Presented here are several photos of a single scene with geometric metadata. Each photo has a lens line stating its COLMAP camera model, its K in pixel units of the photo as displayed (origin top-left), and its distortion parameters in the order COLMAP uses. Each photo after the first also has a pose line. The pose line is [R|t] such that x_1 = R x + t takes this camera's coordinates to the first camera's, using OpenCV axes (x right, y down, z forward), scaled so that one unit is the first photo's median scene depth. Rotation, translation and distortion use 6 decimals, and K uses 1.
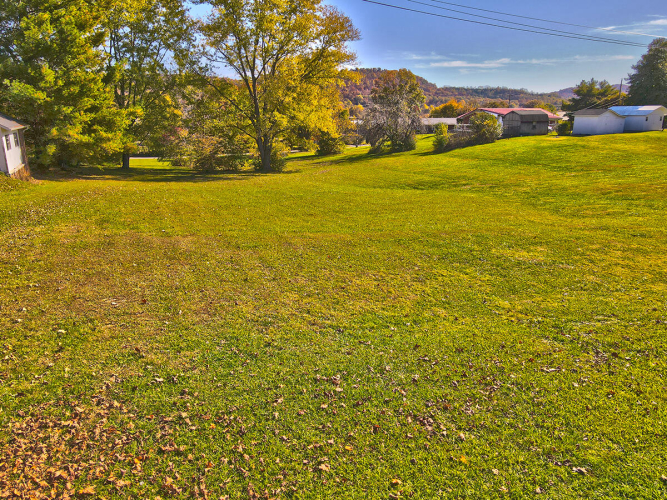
lens RADIAL K [[491.1, 0, 333.5], [0, 491.1, 250.0], [0, 0, 1]] dist [0.005758, 0.033904]
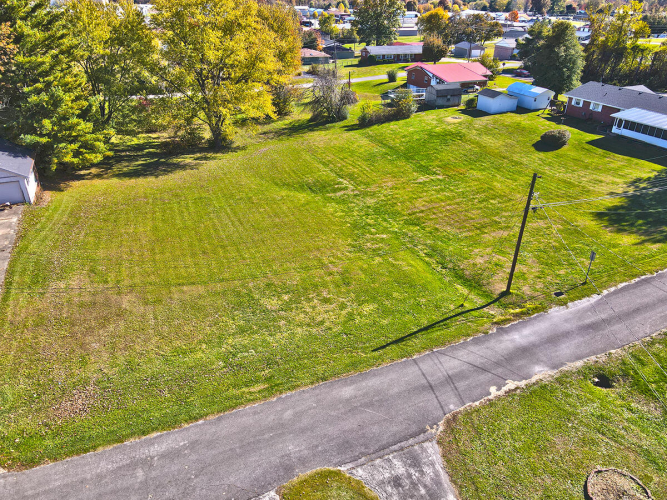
lens RADIAL K [[491.1, 0, 333.5], [0, 491.1, 250.0], [0, 0, 1]] dist [0.005758, 0.033904]
pose [[0.999843, 0.017703, 0.000083, 0.160556], [-0.017287, 0.975285, 0.220273, -0.181520], [0.003818, -0.220240, 0.975438, -0.291686]]
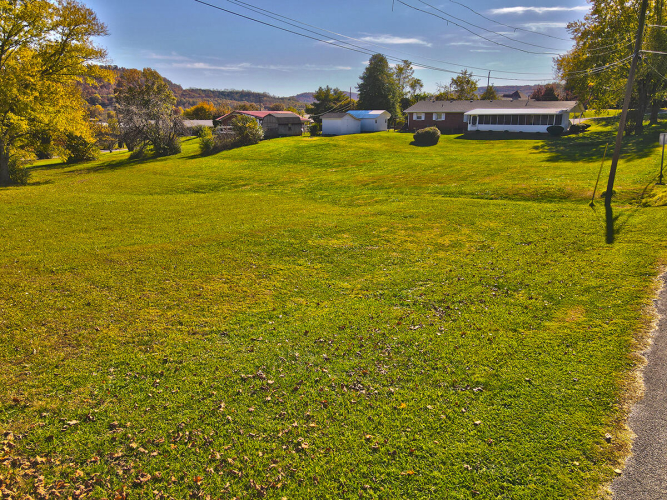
lens RADIAL K [[491.1, 0, 333.5], [0, 491.1, 250.0], [0, 0, 1]] dist [0.005758, 0.033904]
pose [[0.885084, -0.123623, 0.448713, -0.031671], [0.125238, 0.991780, 0.026211, -0.000822], [-0.448265, 0.032997, 0.893291, -0.001464]]
